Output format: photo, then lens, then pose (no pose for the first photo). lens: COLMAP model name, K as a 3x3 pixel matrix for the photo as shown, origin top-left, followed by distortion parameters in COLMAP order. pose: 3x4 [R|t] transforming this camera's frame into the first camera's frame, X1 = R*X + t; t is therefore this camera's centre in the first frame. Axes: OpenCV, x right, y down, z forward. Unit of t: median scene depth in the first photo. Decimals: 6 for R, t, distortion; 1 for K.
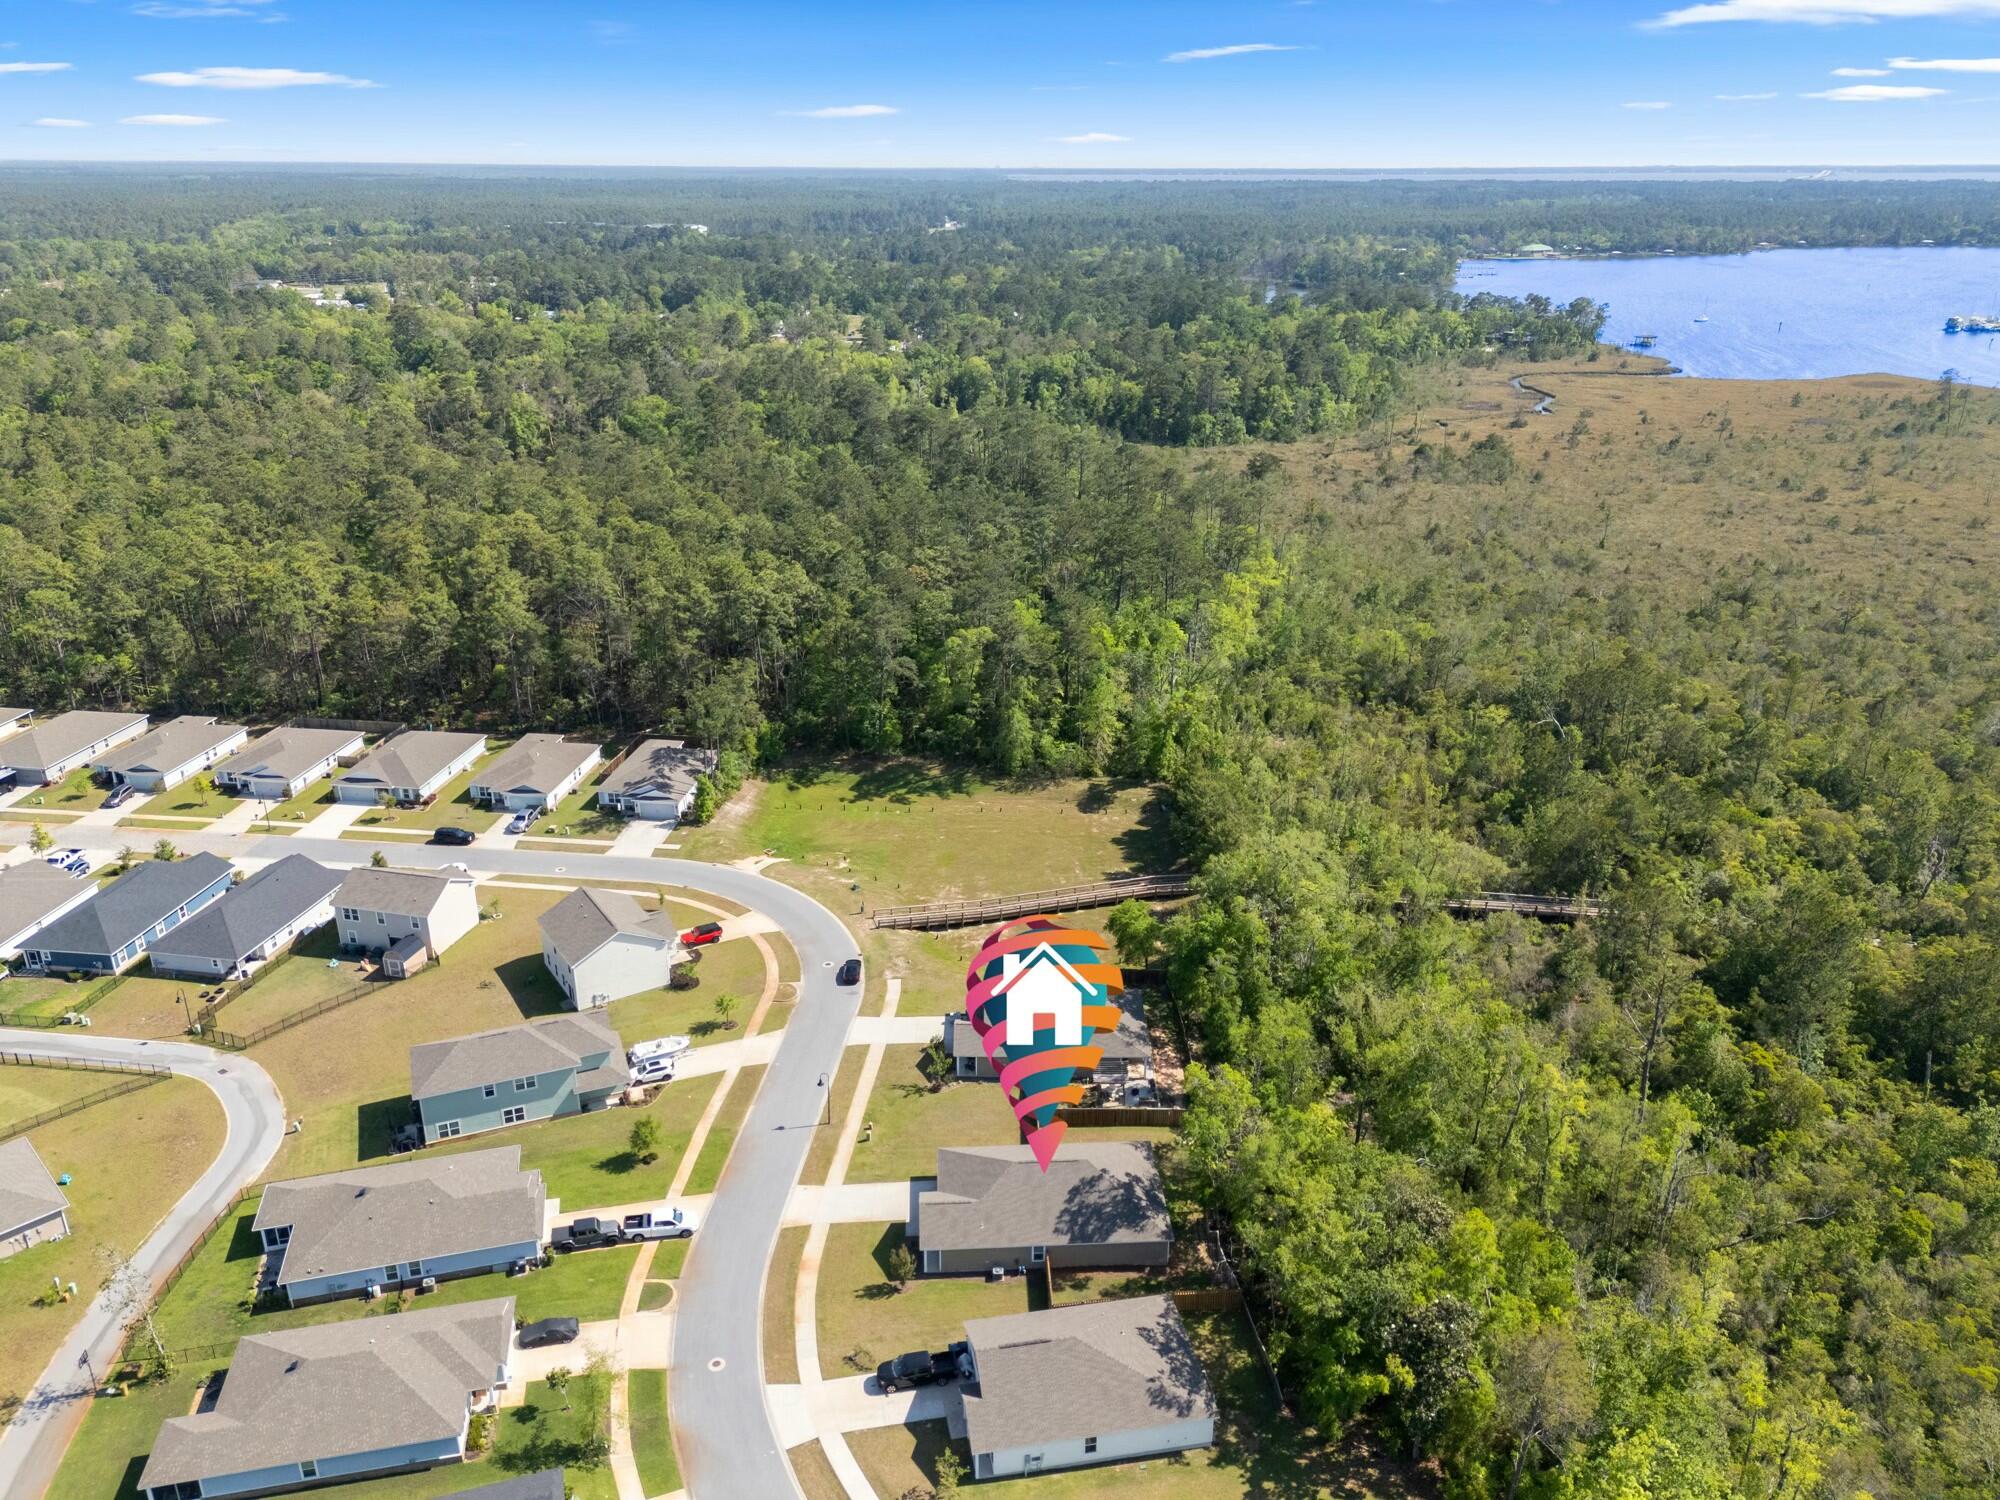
lens RADIAL K [[1467.3, 0, 1010.4], [0, 1467.3, 757.2], [0, 0, 1]] dist [0.074669, -0.063108]
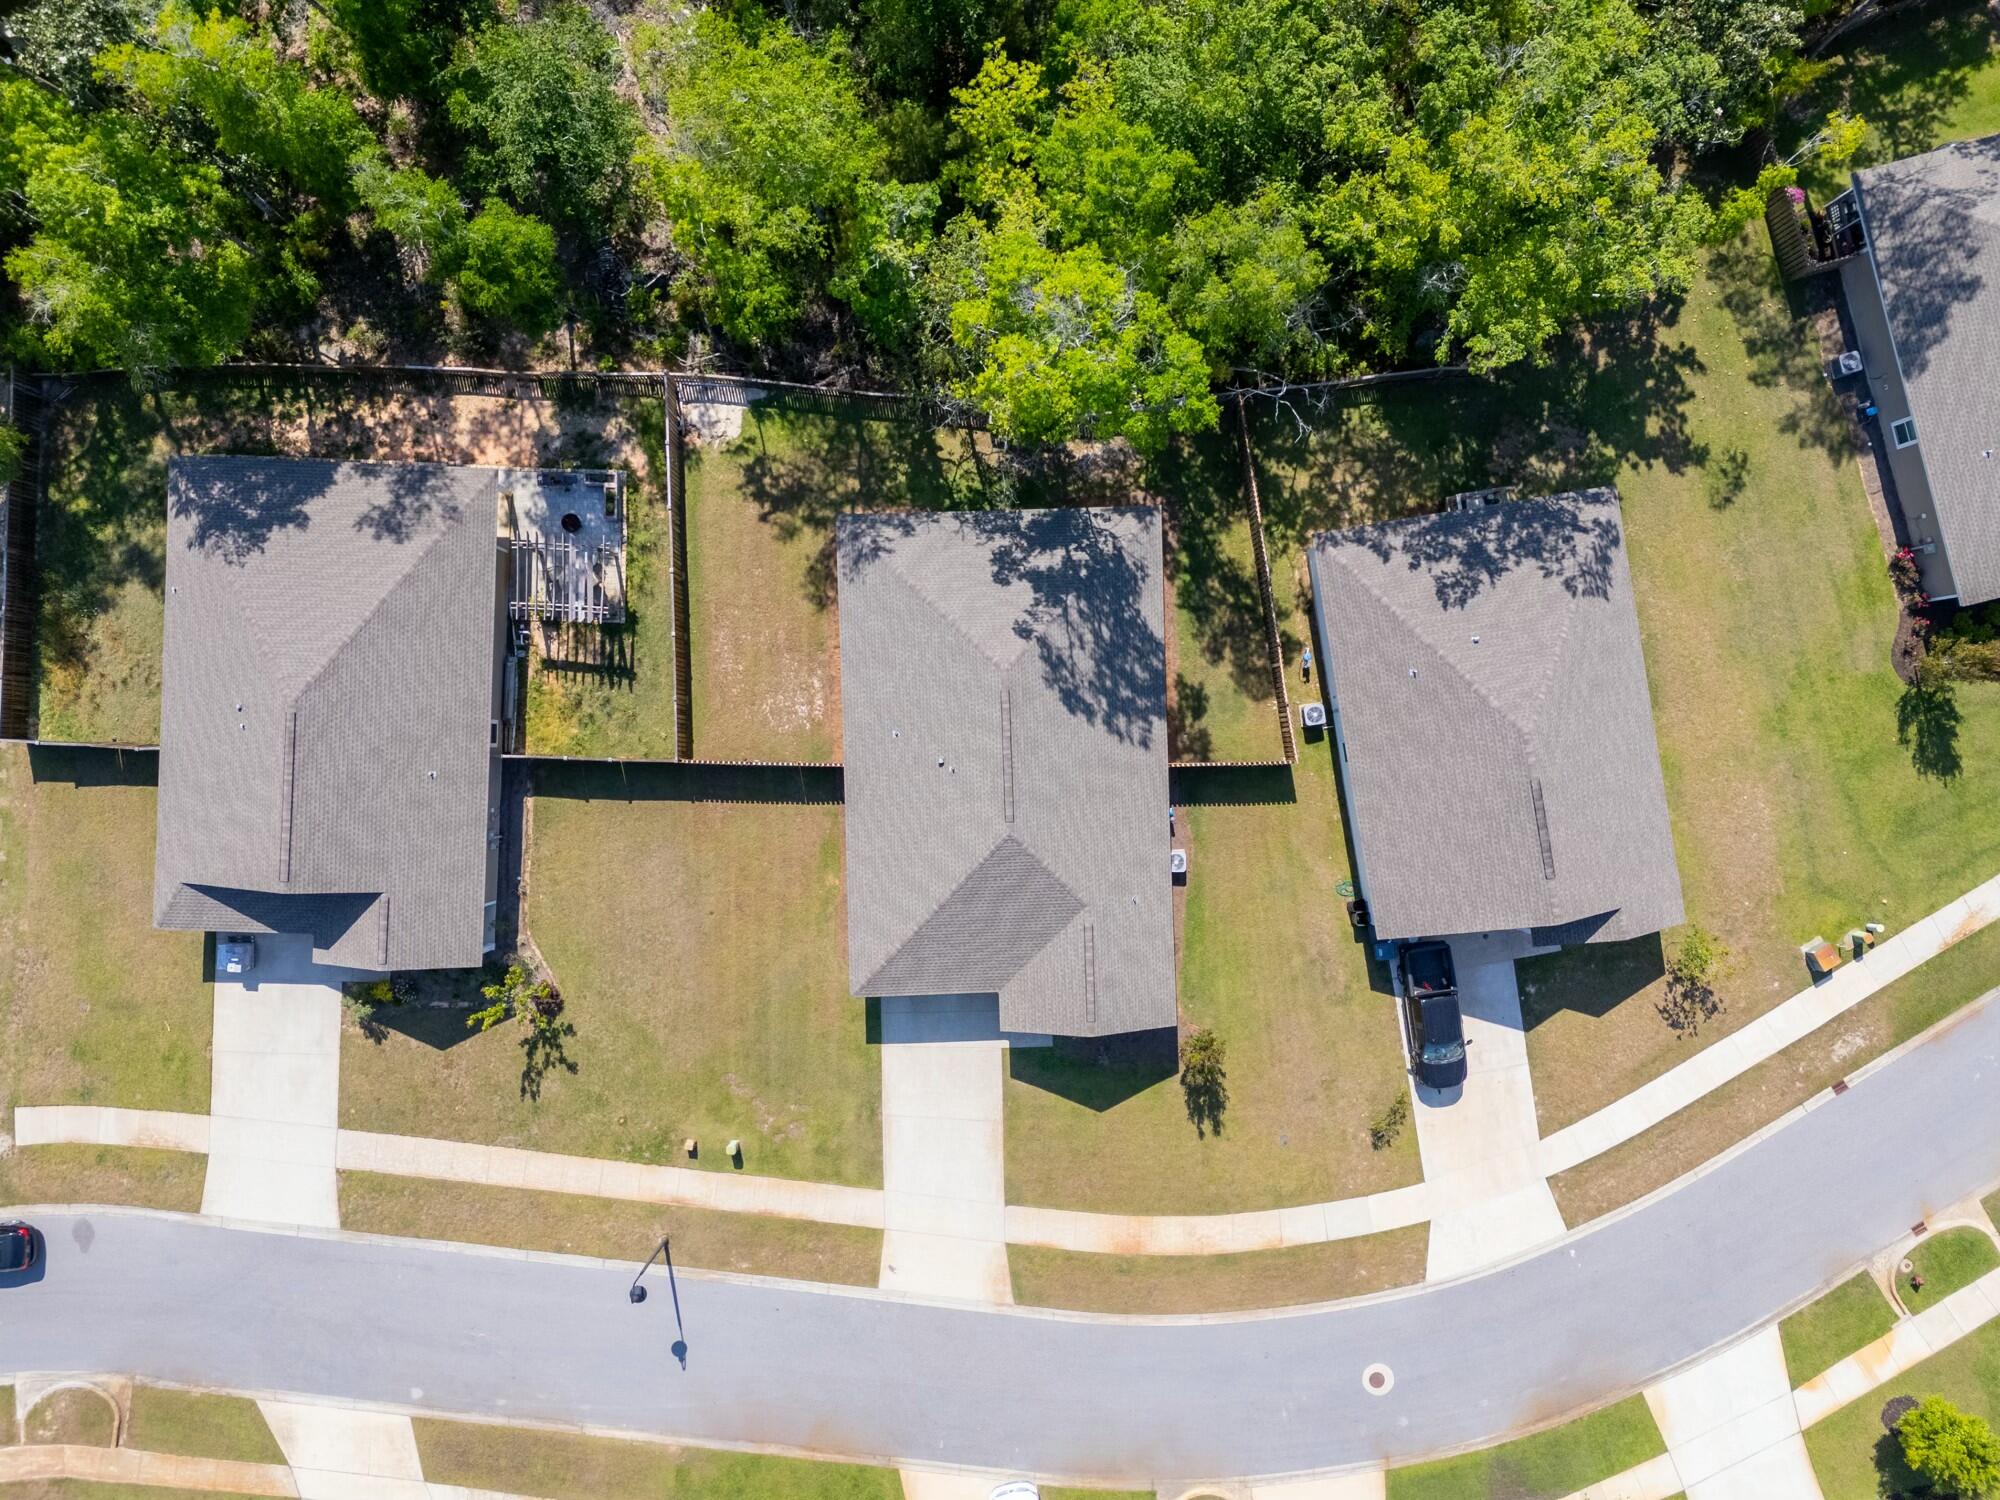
lens RADIAL K [[1467.3, 0, 1010.4], [0, 1467.3, 757.2], [0, 0, 1]] dist [0.074669, -0.063108]
pose [[0.029179, -0.999572, 0.002145, 0.026204], [0.363857, 0.012620, 0.931369, -0.150329], [-0.930998, -0.026396, 0.364069, 0.916102]]
